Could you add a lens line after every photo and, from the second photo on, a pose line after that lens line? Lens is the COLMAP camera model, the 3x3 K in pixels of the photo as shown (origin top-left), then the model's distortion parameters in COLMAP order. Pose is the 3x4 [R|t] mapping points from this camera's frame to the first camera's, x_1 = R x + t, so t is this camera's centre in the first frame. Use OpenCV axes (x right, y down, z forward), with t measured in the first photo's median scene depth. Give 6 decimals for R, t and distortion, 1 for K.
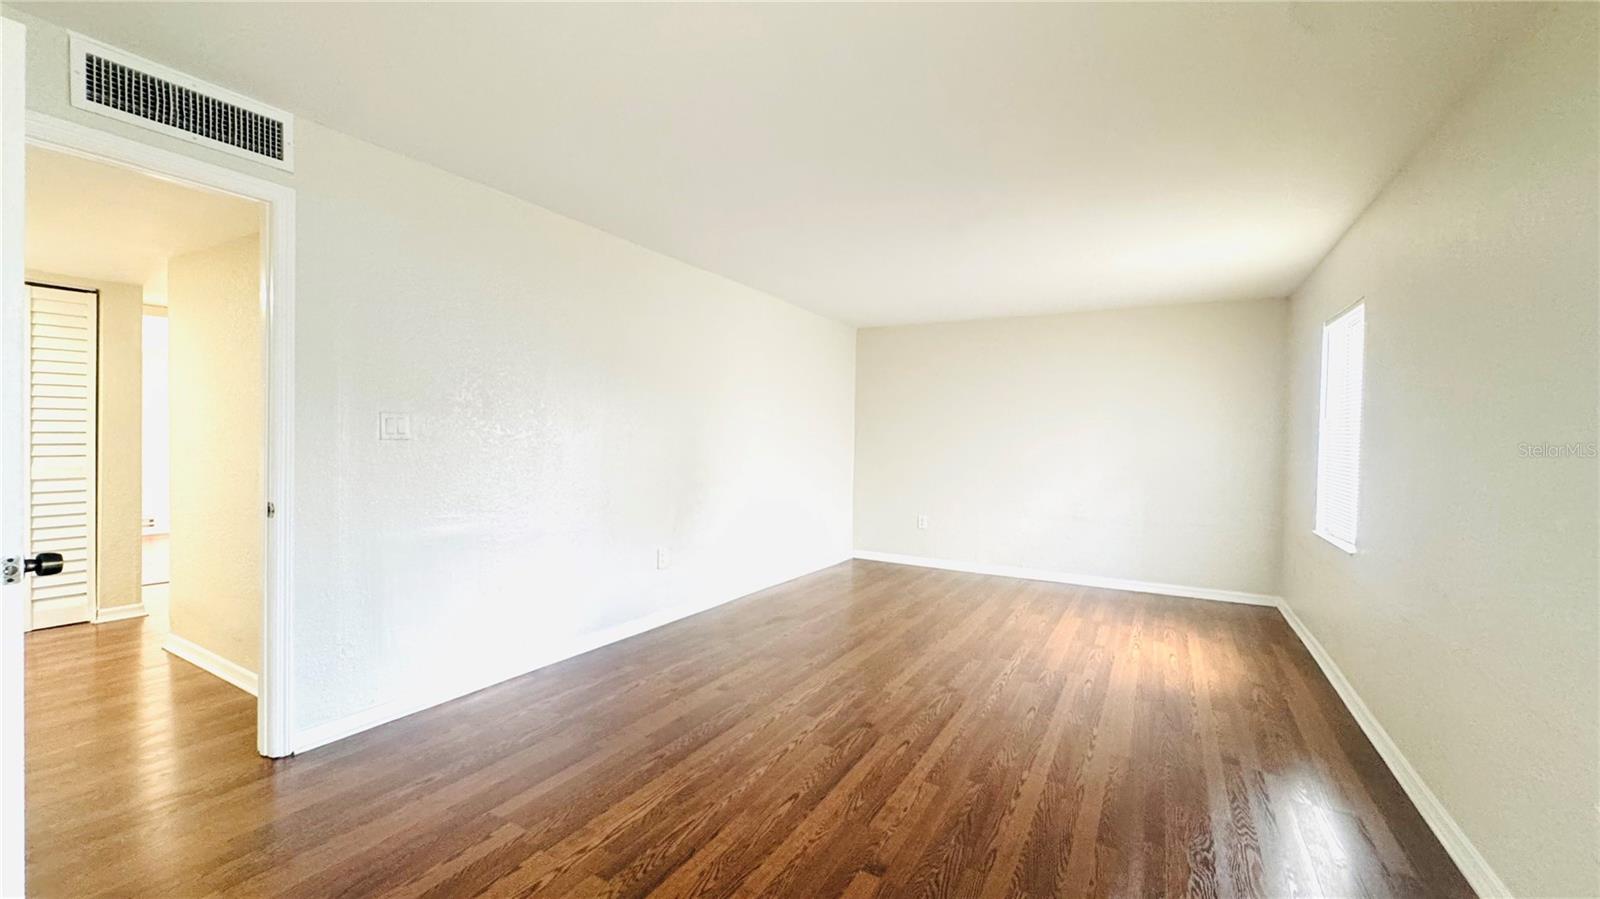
lens RADIAL K [[640.9, 0, 800.5], [0, 640.9, 446.0], [0, 0, 1]] dist [-0.000409, -0.000041]
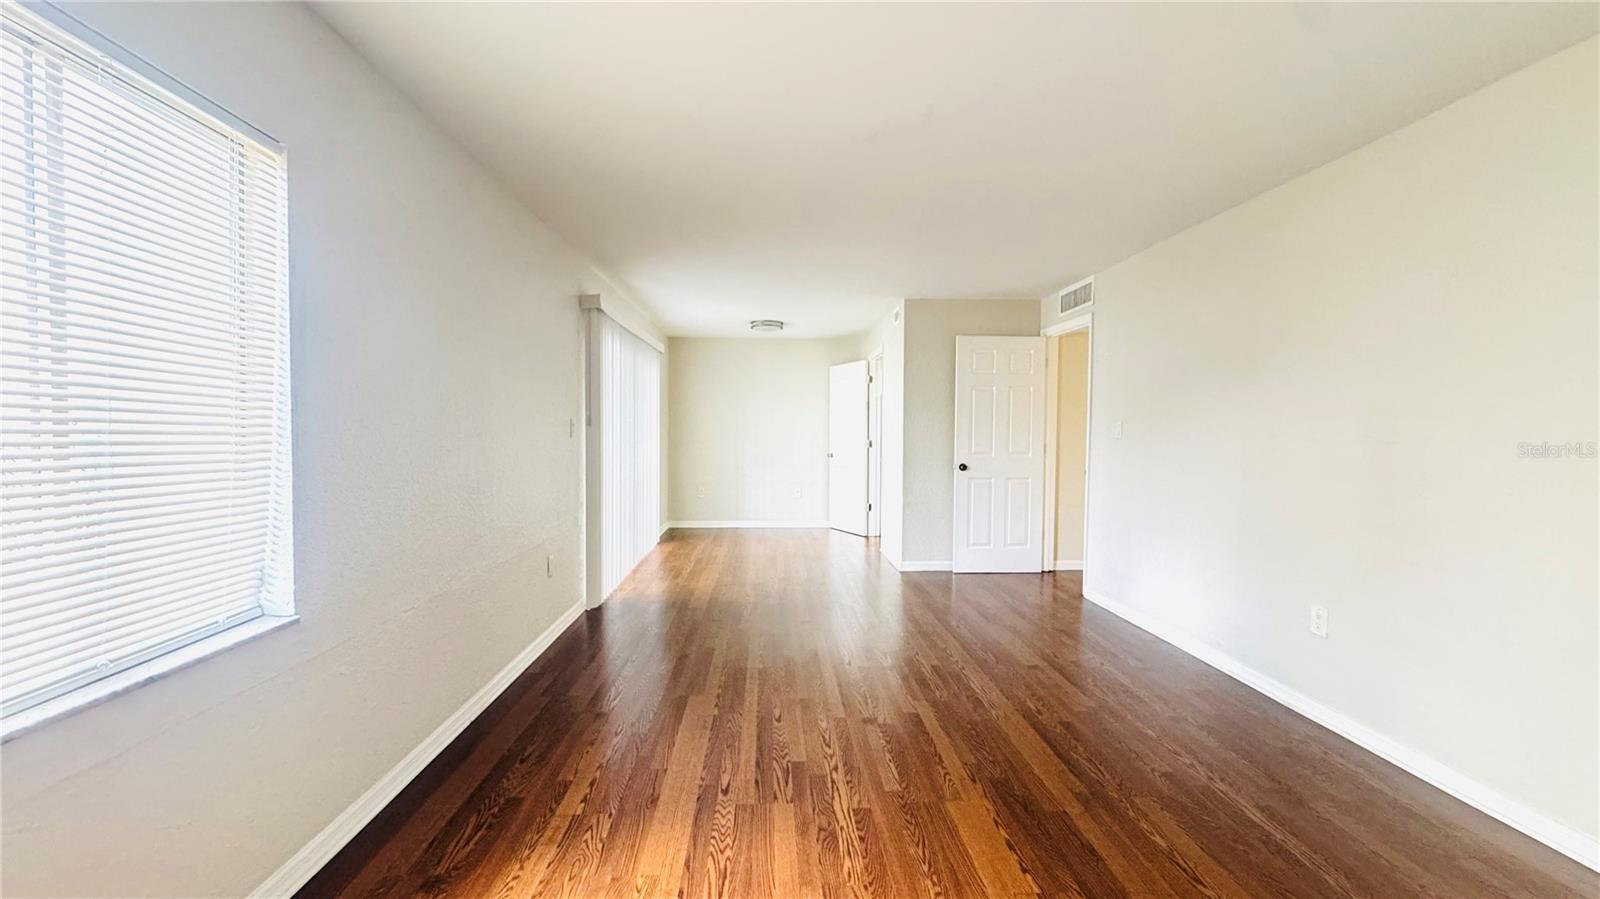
lens RADIAL K [[640.9, 0, 800.5], [0, 640.9, 446.0], [0, 0, 1]] dist [-0.000409, -0.000041]
pose [[-0.843066, -0.012206, -0.537671, 0.680243], [-0.031390, 0.999155, 0.026536, -0.006690], [0.536893, 0.039250, -0.842737, 1.448227]]
